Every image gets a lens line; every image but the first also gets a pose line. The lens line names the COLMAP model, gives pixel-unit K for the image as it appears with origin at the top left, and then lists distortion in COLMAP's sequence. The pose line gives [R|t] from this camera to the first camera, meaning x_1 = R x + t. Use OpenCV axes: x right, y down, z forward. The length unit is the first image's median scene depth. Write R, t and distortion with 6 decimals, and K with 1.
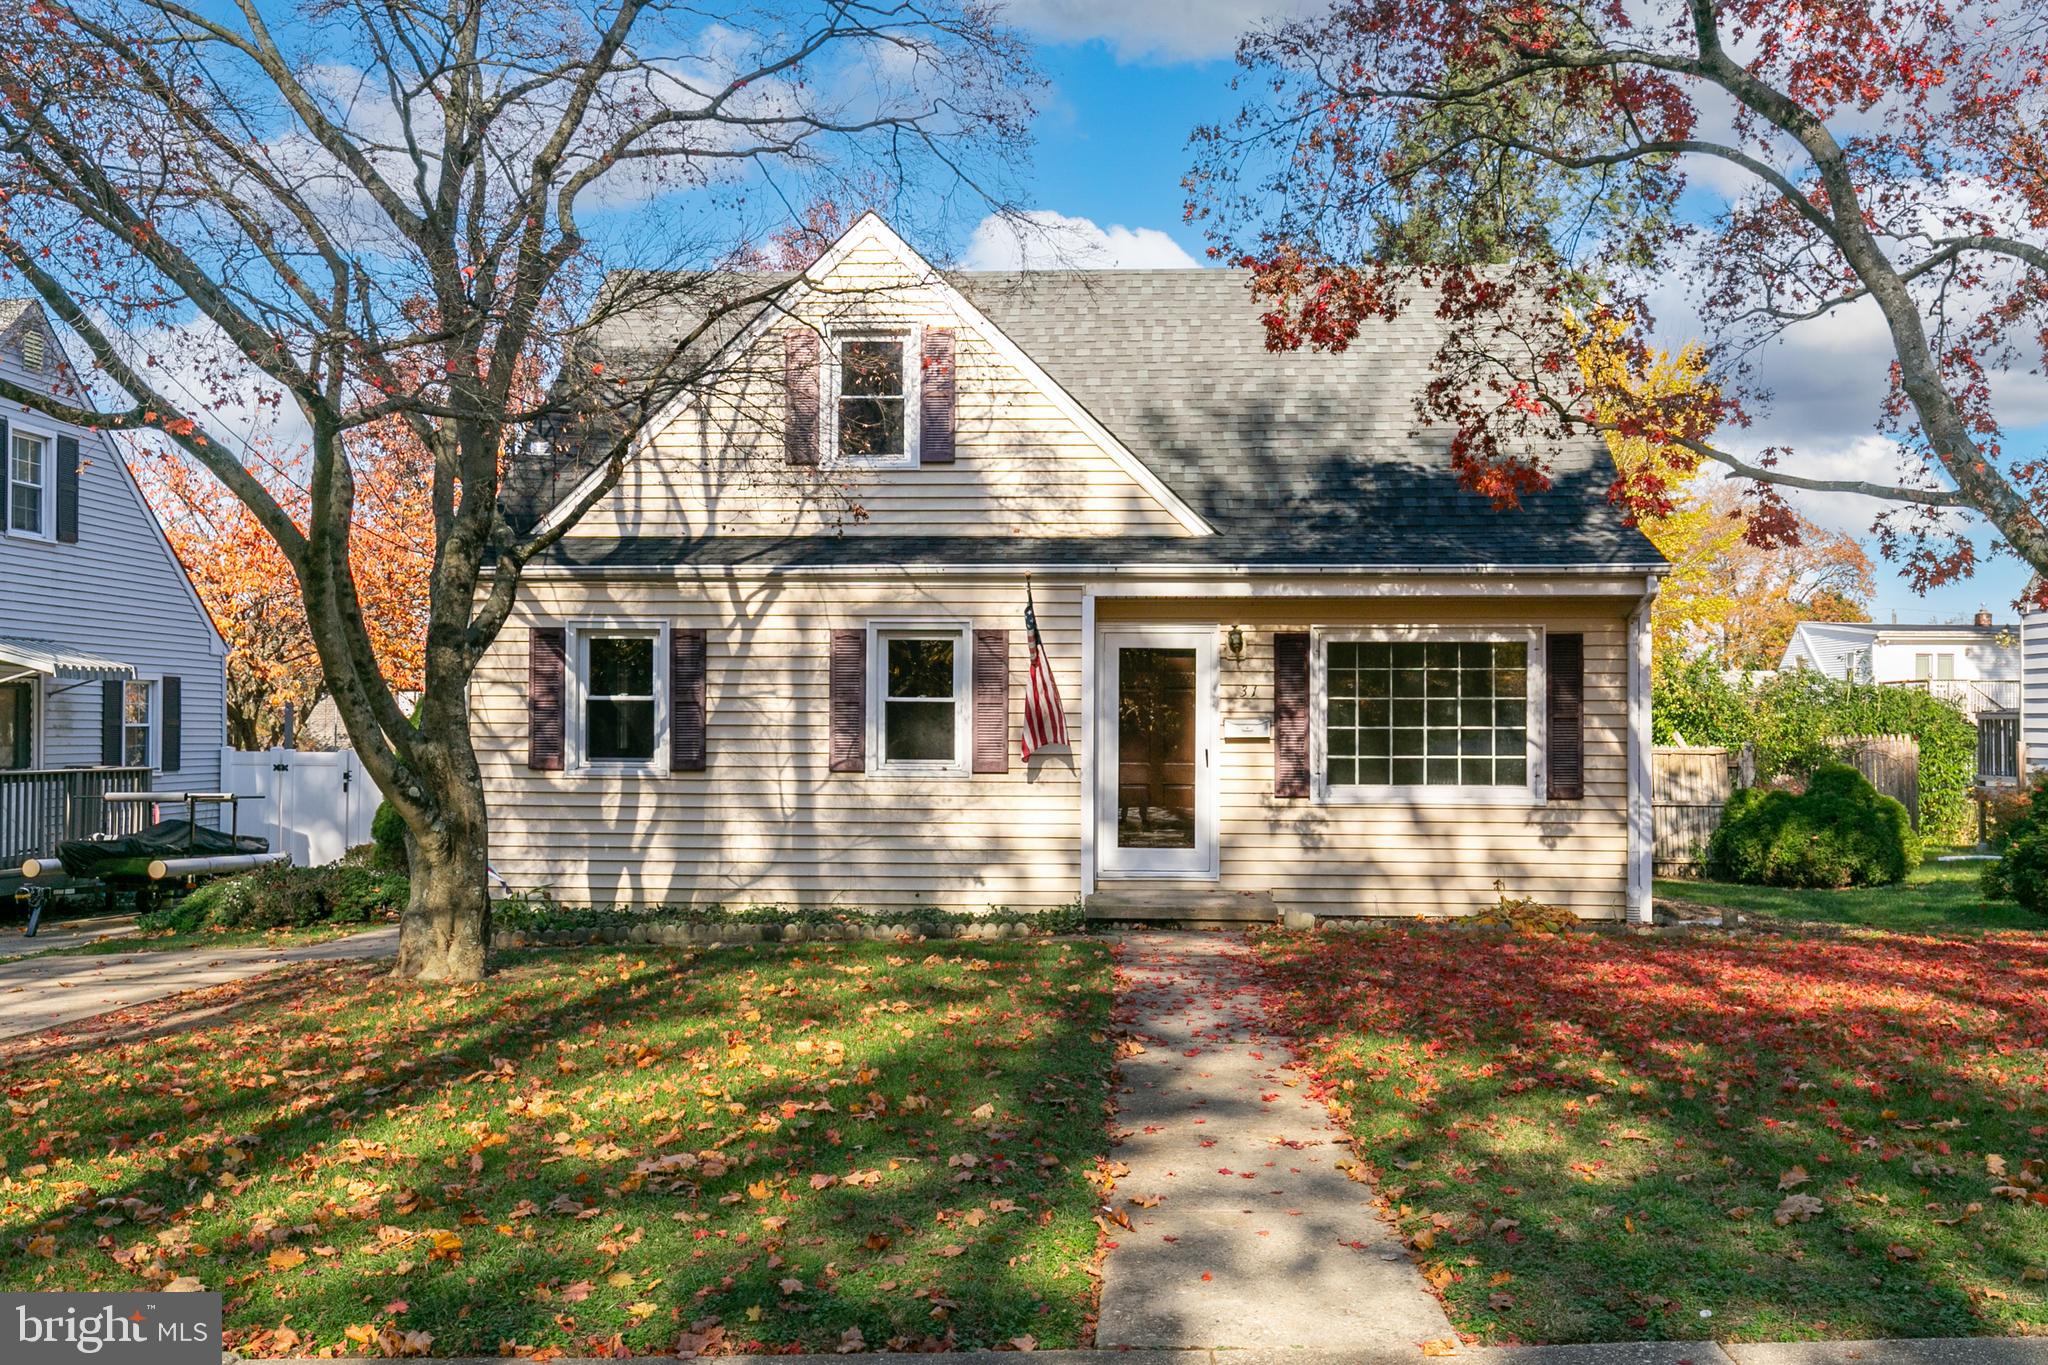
lens RADIAL K [[1681.5, 0, 1024.0], [0, 1681.5, 682.5], [0, 0, 1]] dist [-0.009980, -0.001034]
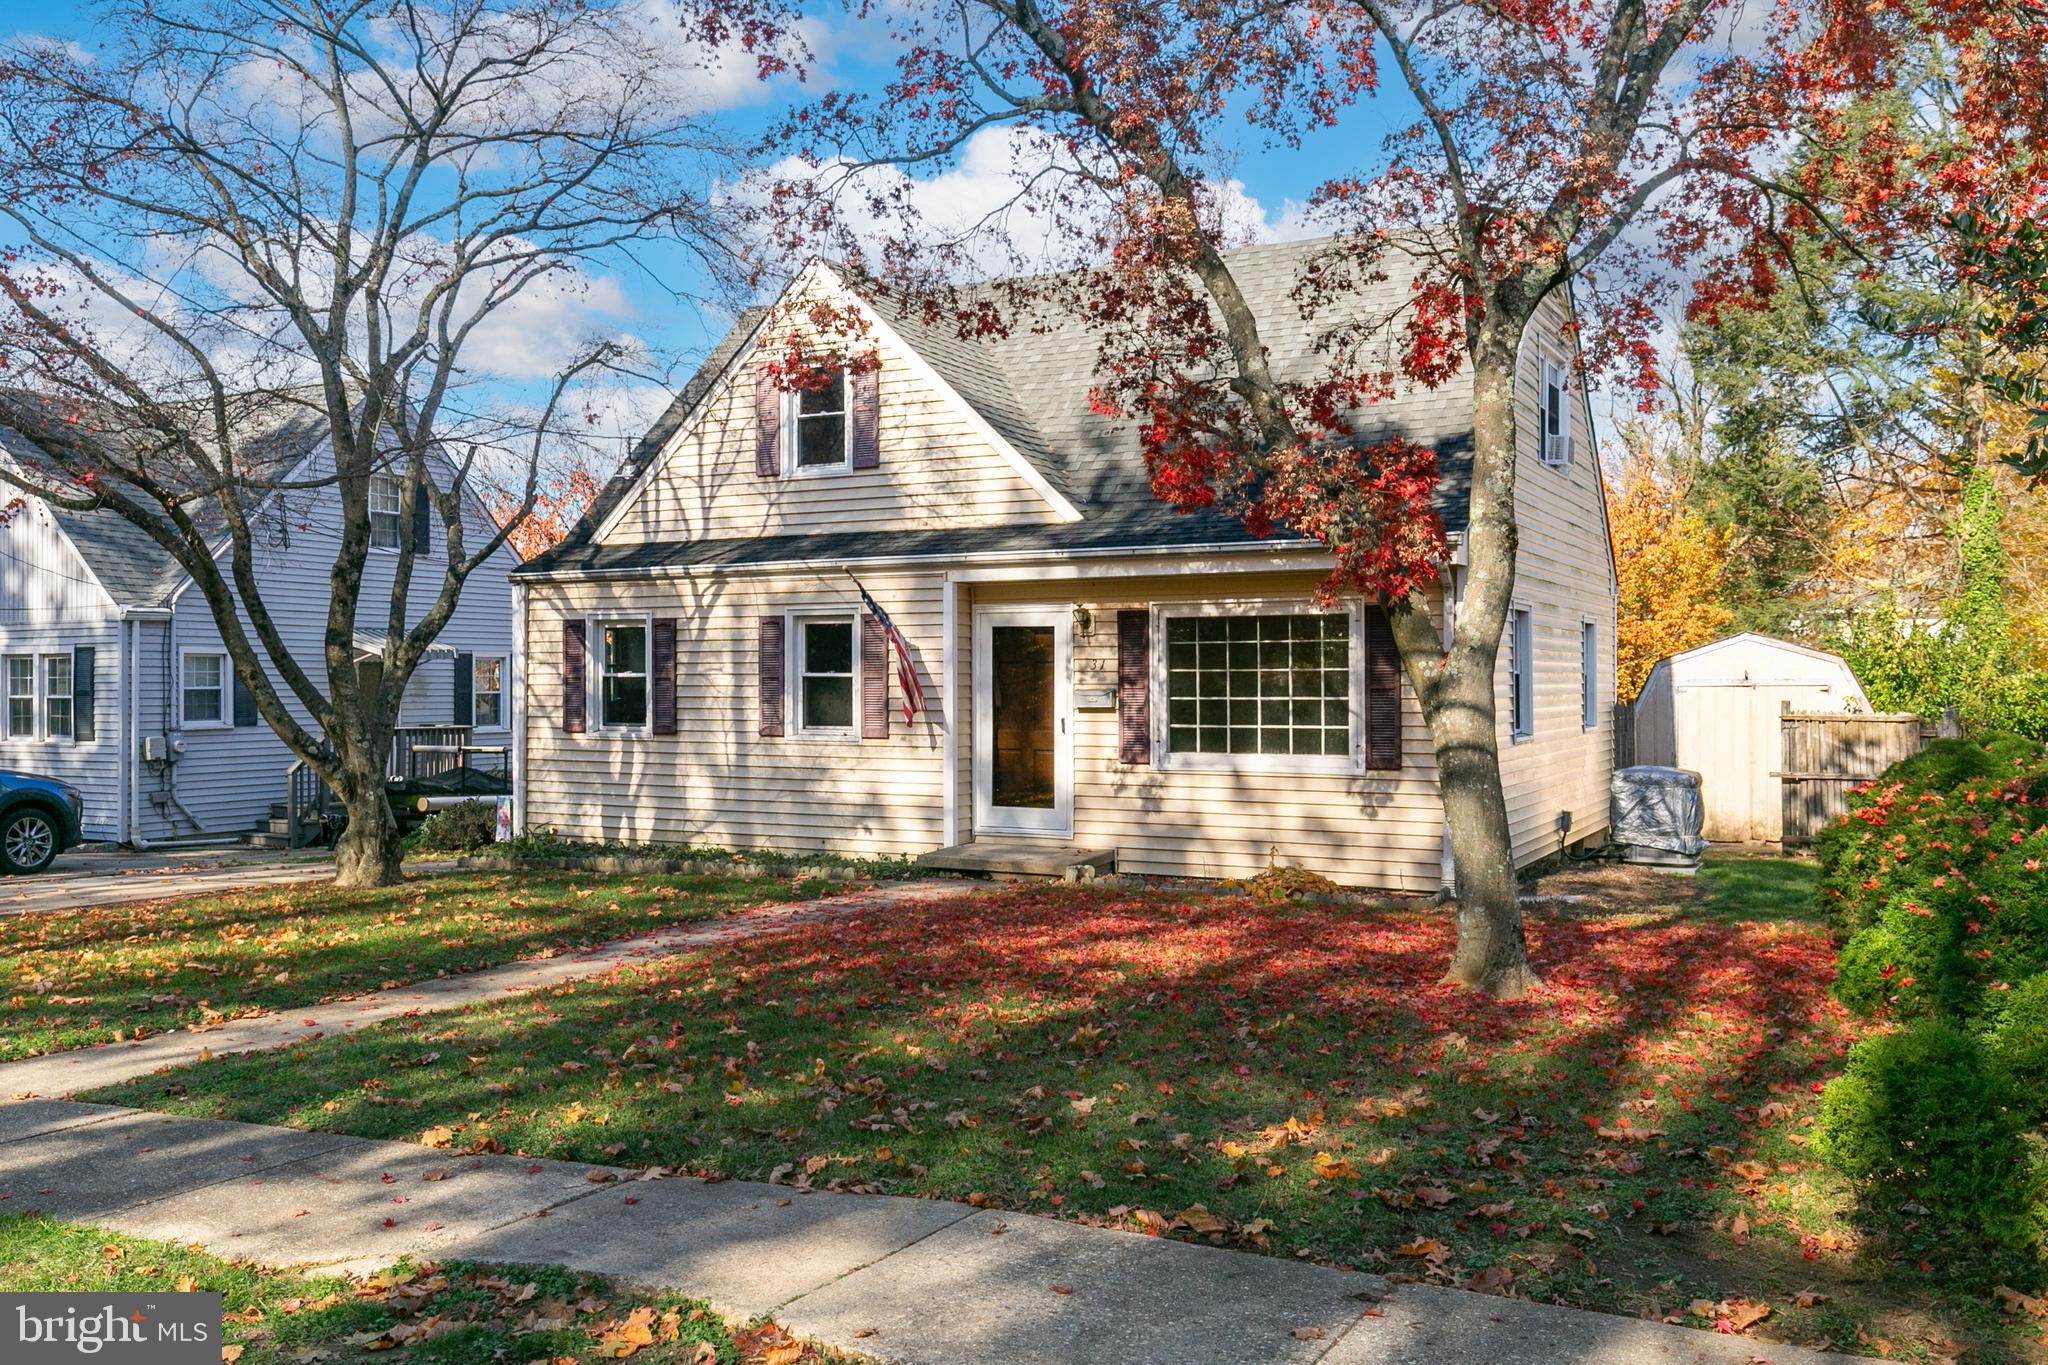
lens RADIAL K [[1681.5, 0, 1024.0], [0, 1681.5, 682.5], [0, 0, 1]] dist [-0.009980, -0.001034]
pose [[0.906222, -0.004918, -0.422773, 0.552195], [0.016360, 0.999591, 0.023438, -0.009549], [0.422485, -0.028157, 0.905933, -0.000084]]
